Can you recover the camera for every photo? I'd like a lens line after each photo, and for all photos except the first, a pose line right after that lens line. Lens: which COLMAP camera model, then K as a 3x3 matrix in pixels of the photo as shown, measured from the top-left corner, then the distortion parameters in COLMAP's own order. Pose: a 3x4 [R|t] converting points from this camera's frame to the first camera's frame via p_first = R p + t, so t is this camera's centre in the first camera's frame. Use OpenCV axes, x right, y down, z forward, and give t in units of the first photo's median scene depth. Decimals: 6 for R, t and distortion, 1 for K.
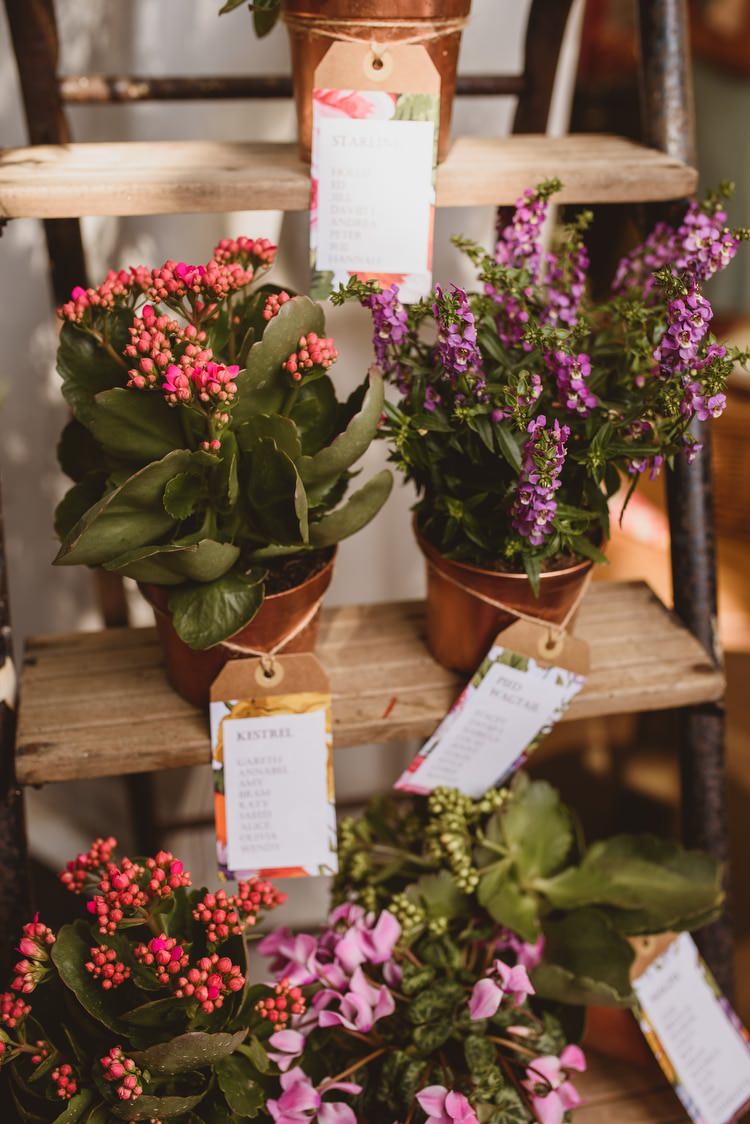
lens RADIAL K [[1161.9, 0, 375.0], [0, 1161.9, 562.0], [0, 0, 1]] dist [-0.085449, 0.129631]
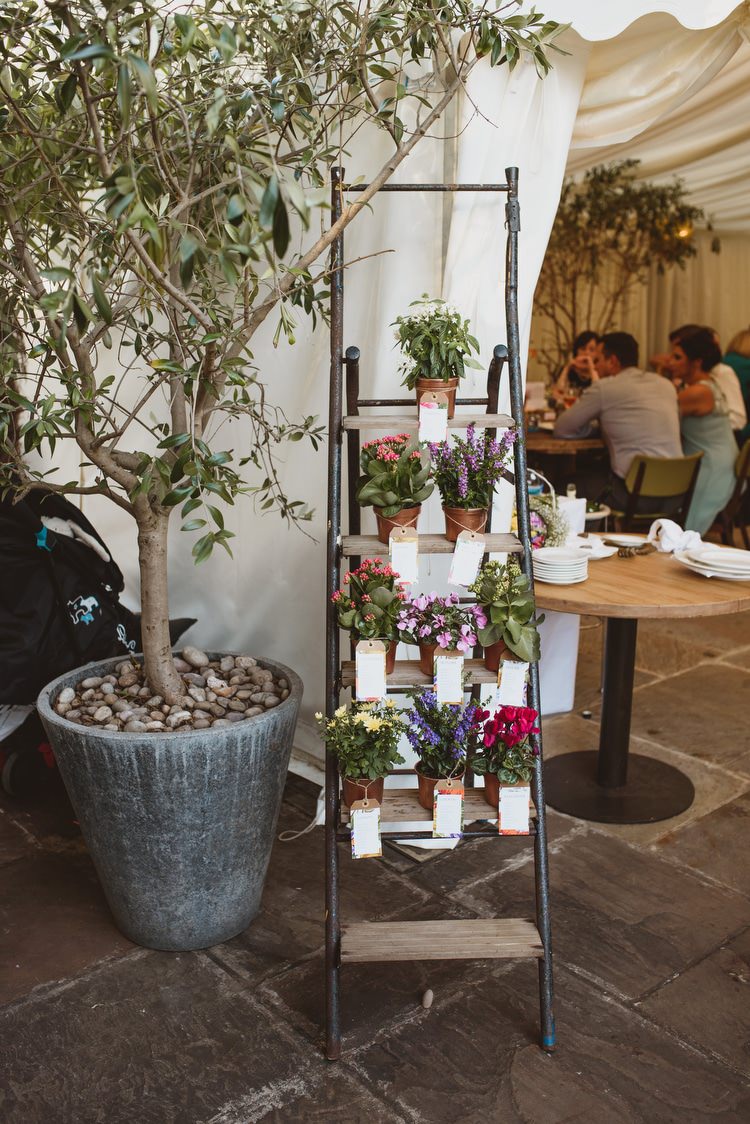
lens RADIAL K [[1161.9, 0, 375.0], [0, 1161.9, 562.0], [0, 0, 1]] dist [-0.085449, 0.129631]
pose [[0.986454, 0.019193, -0.162910, 0.514411], [-0.062696, 0.961843, -0.266323, 1.382111], [0.151582, 0.272929, 0.950017, -3.102881]]
